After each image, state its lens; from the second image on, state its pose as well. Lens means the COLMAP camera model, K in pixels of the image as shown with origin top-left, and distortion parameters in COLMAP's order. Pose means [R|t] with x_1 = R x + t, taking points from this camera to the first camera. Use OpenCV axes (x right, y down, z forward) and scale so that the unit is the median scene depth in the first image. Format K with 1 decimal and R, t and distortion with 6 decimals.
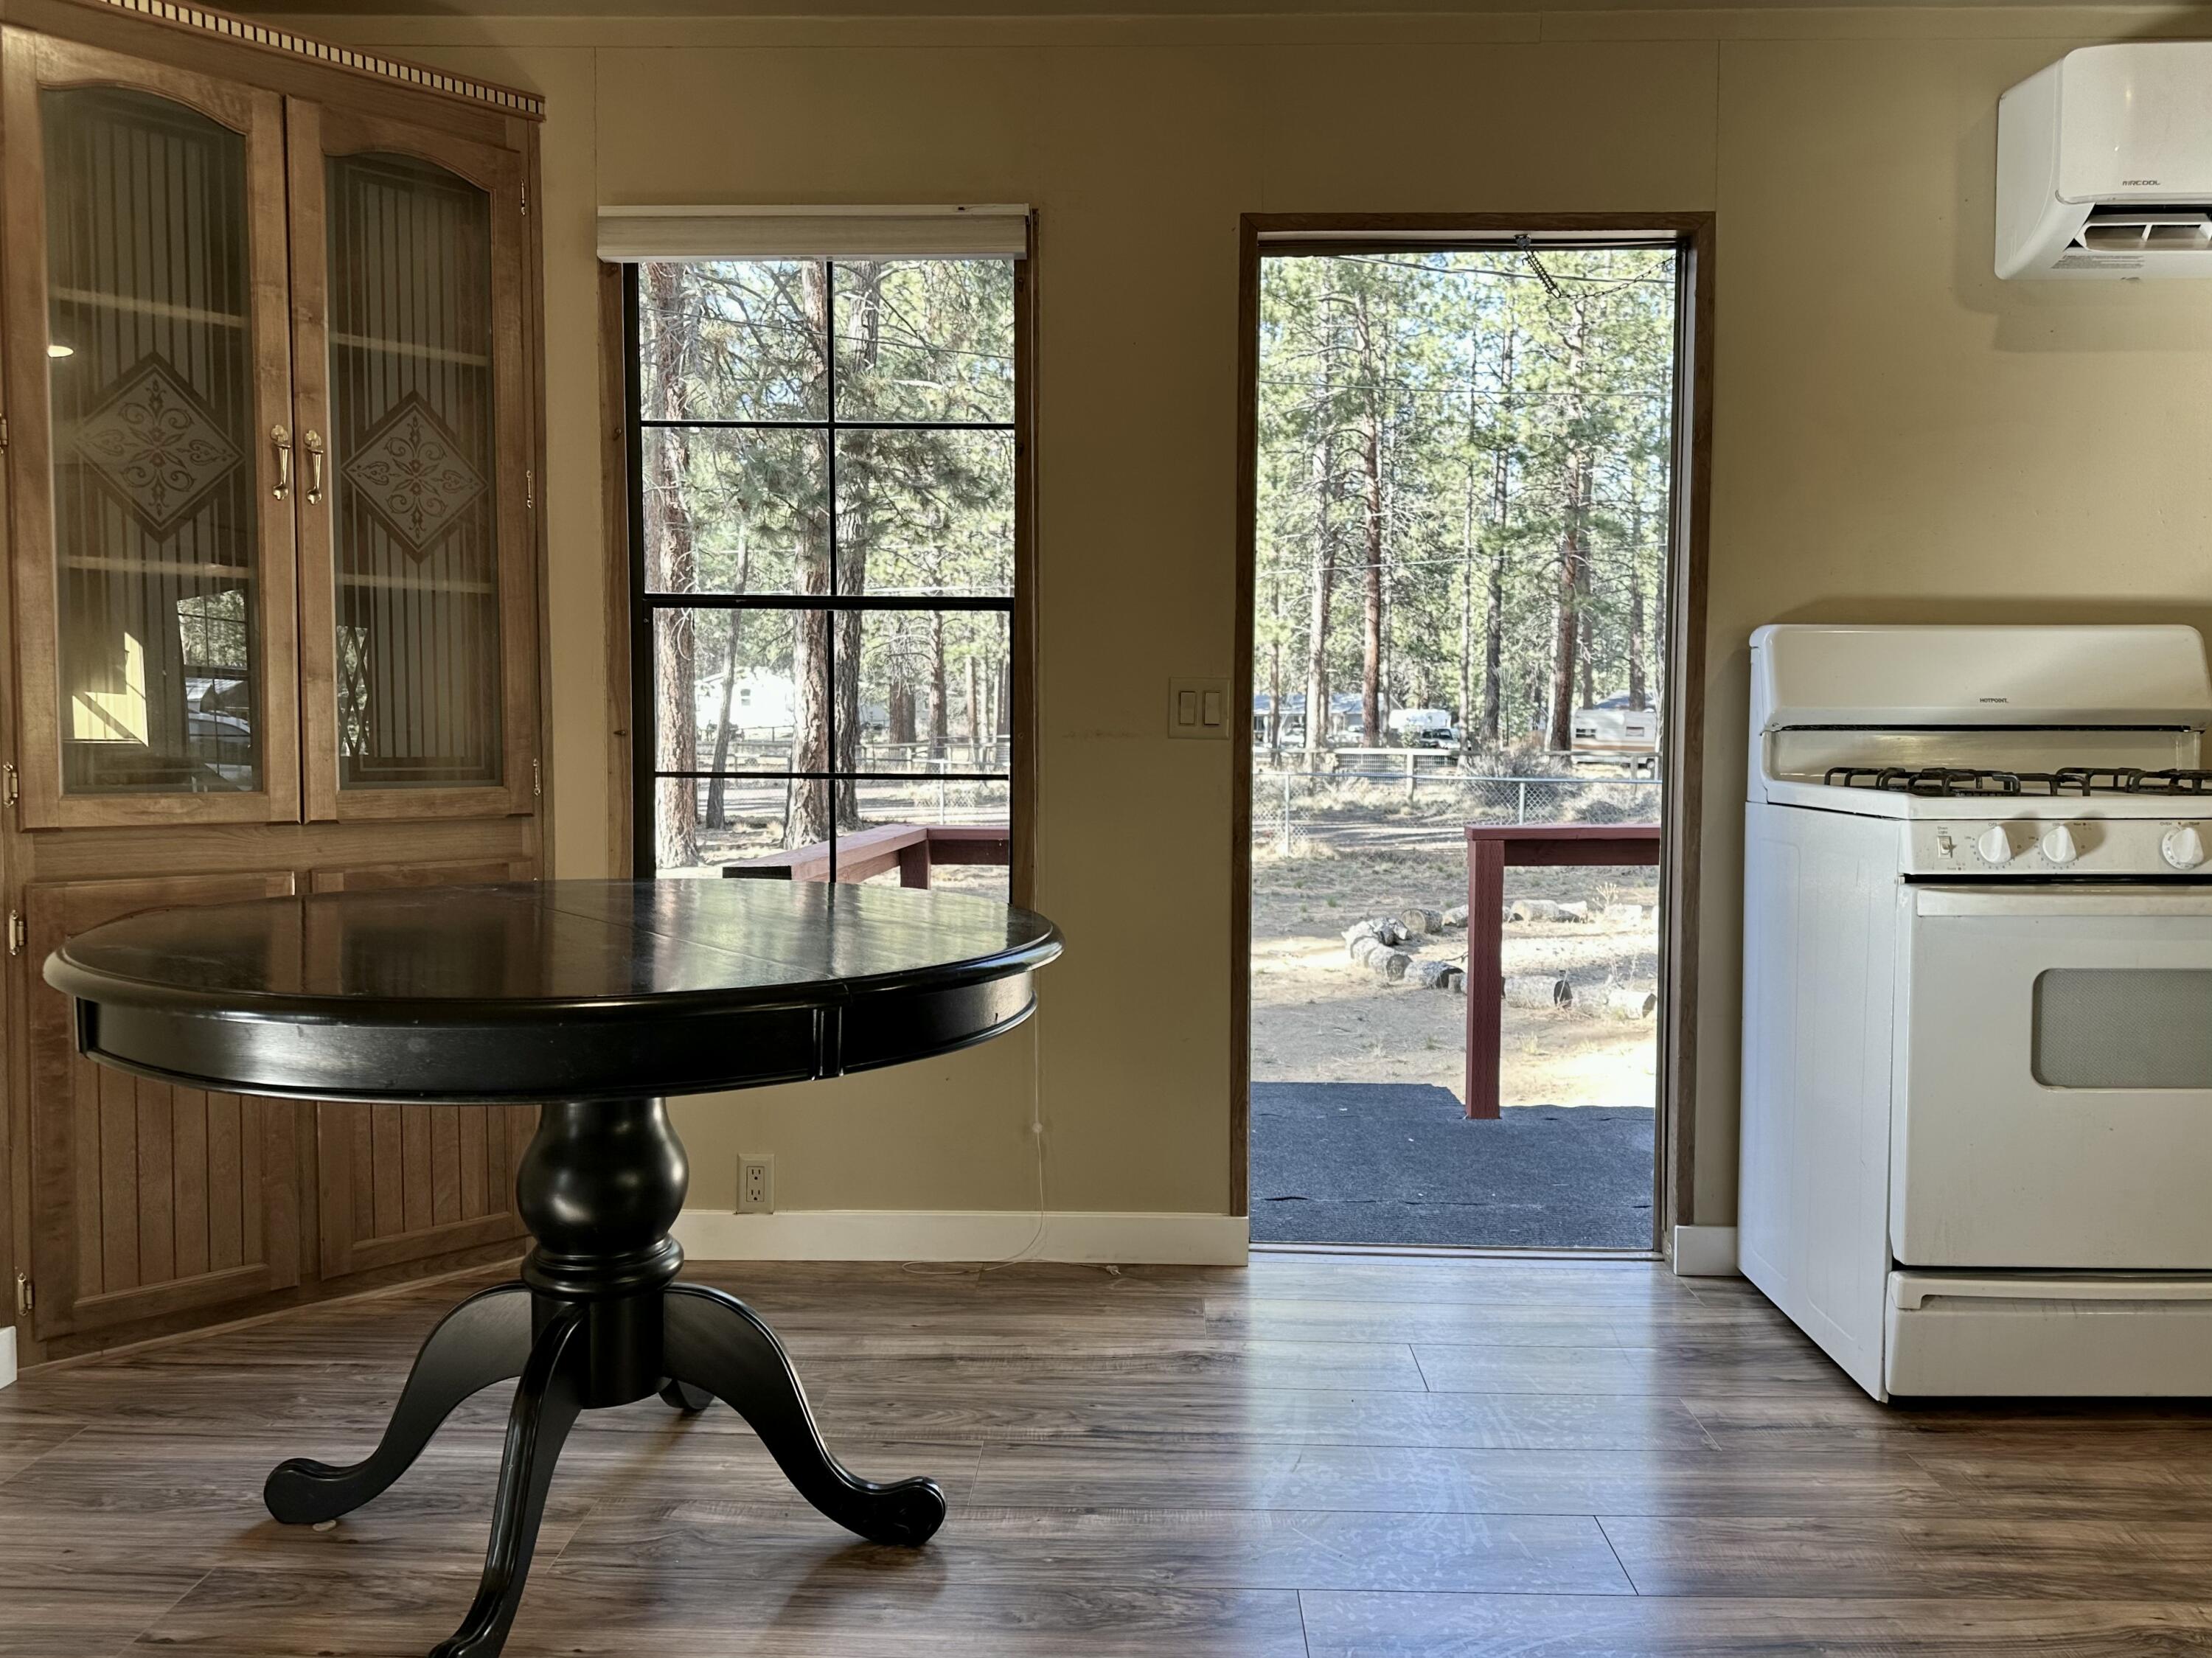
lens RADIAL K [[1564.8, 0, 1111.4], [0, 1564.8, 831.1], [0, 0, 1]] dist [0.056714, -0.051749]
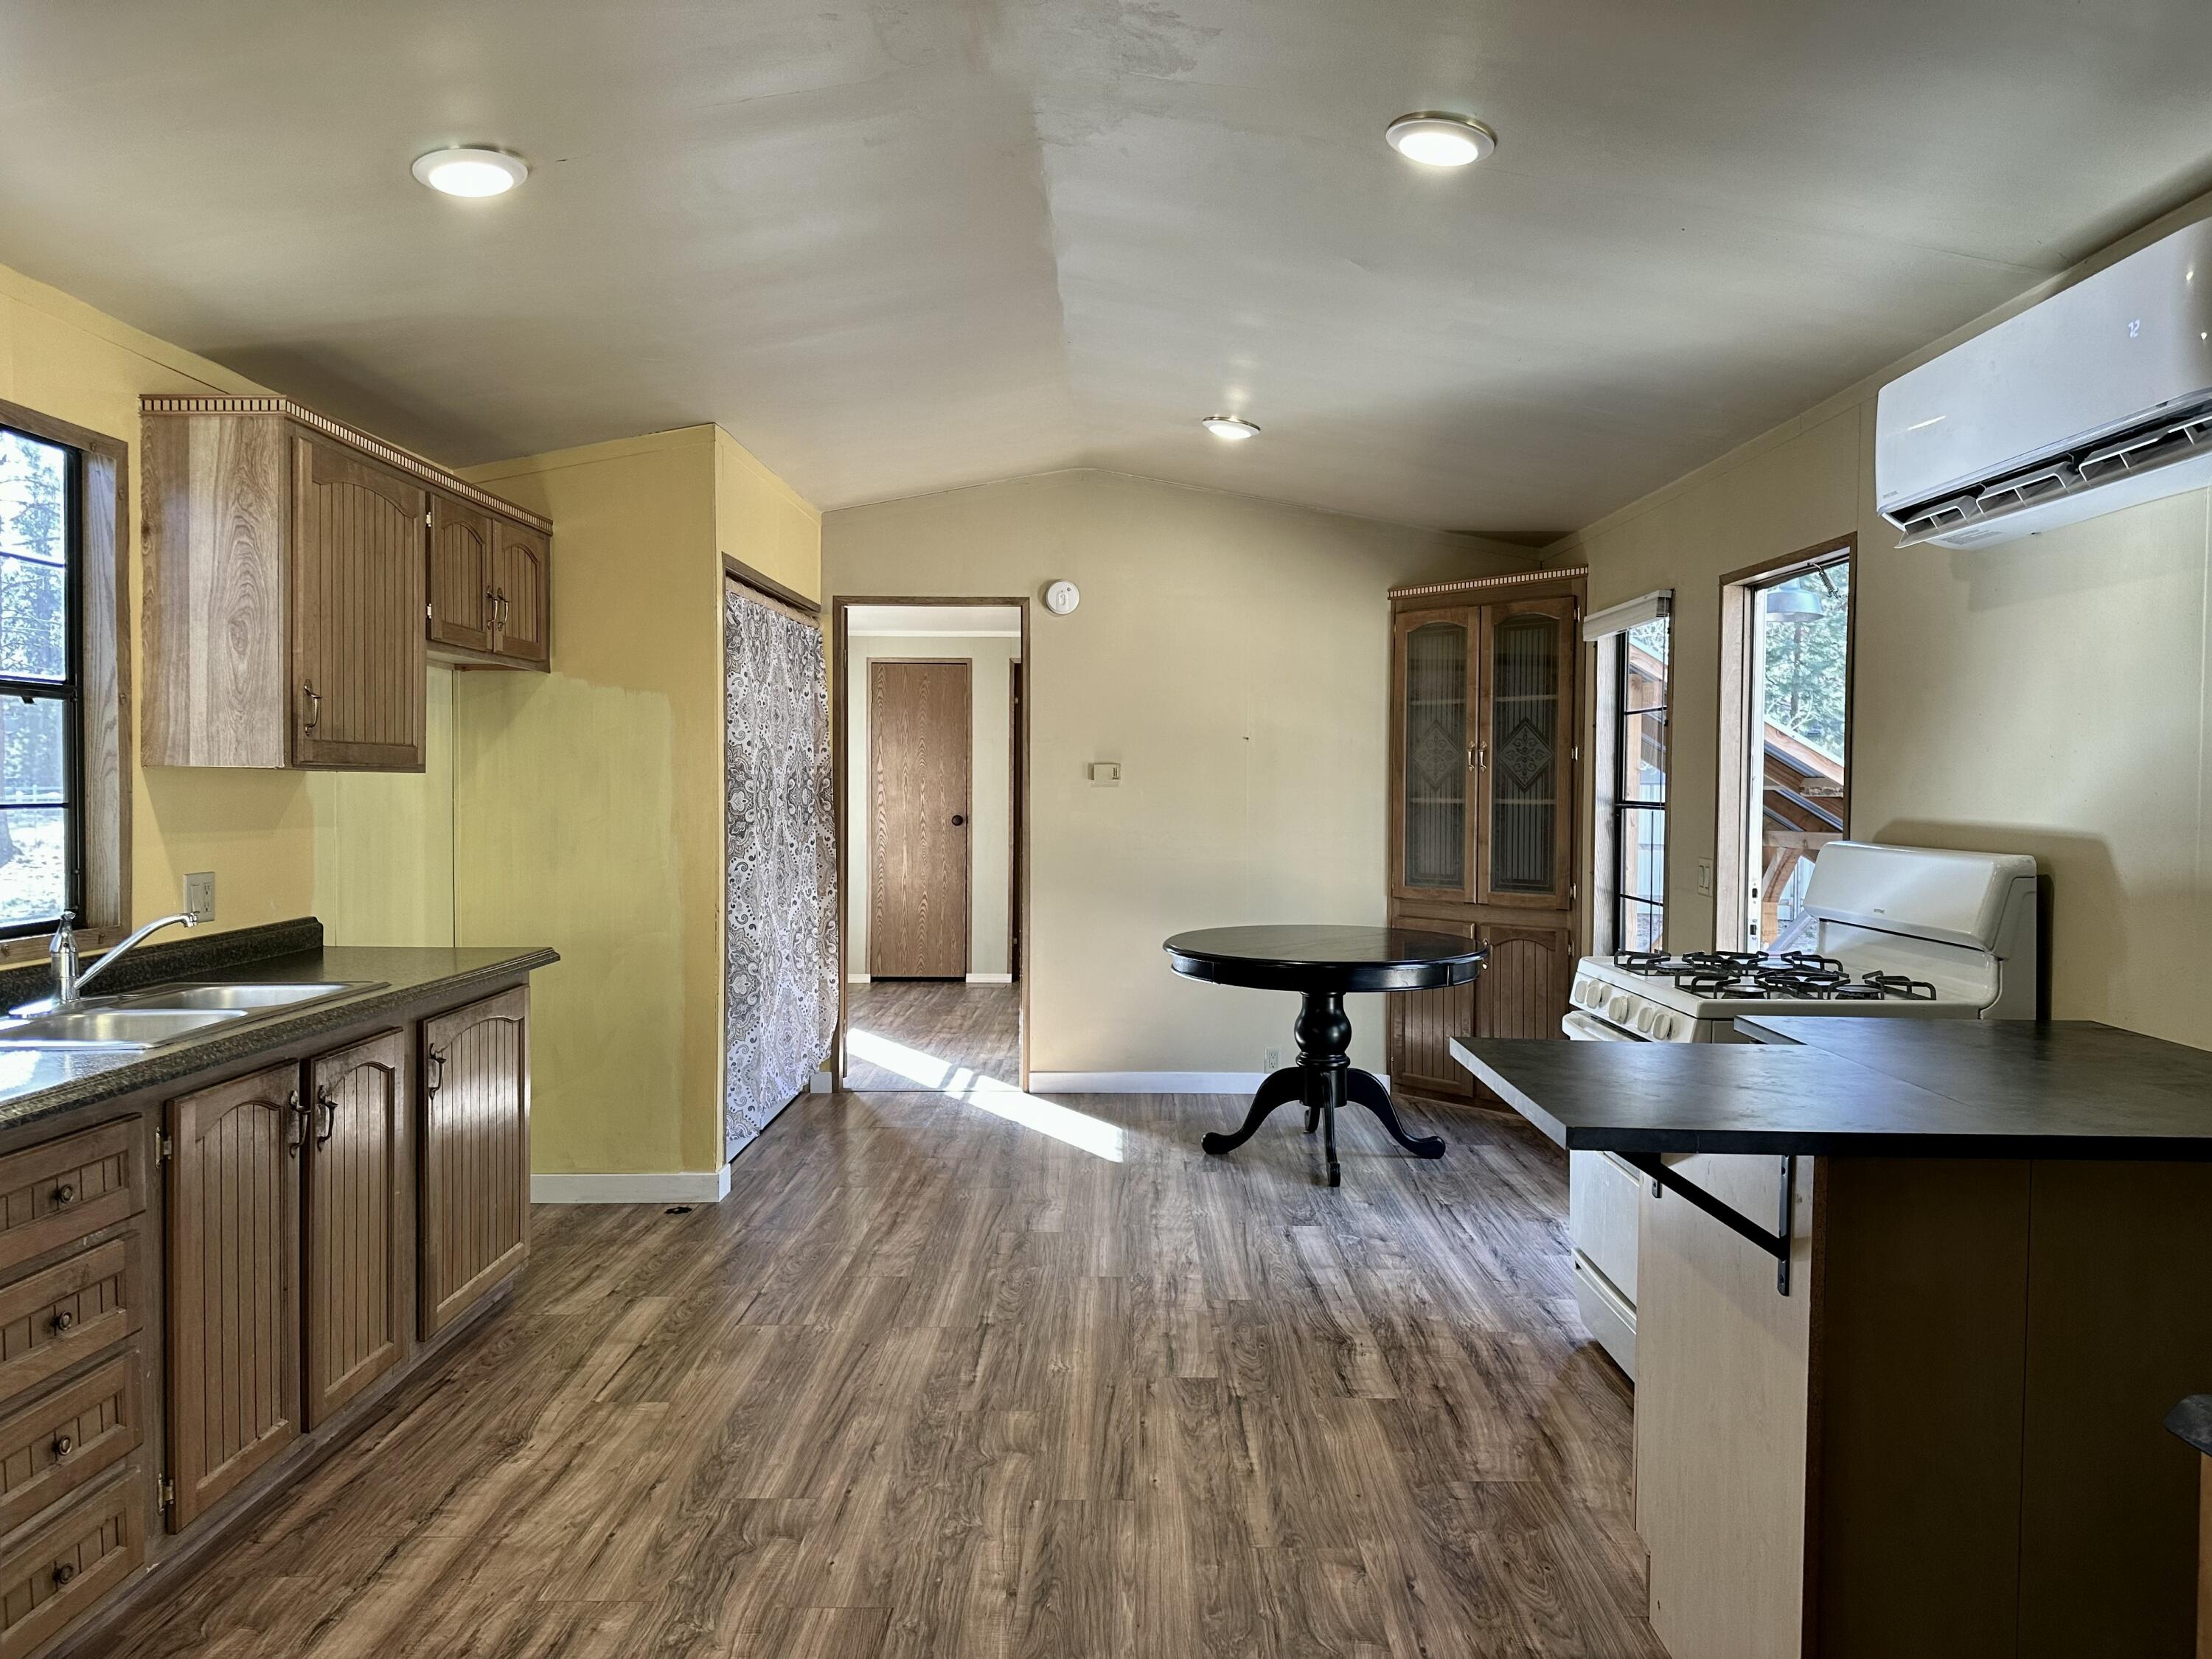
lens RADIAL K [[1564.9, 0, 1120.7], [0, 1564.9, 830.7], [0, 0, 1]] dist [0.056714, -0.051749]
pose [[0.010155, 0.021195, -0.999724, 1.898842], [-0.053365, 0.998362, 0.020624, -0.140499], [0.998523, 0.053140, 0.011269, 0.440120]]
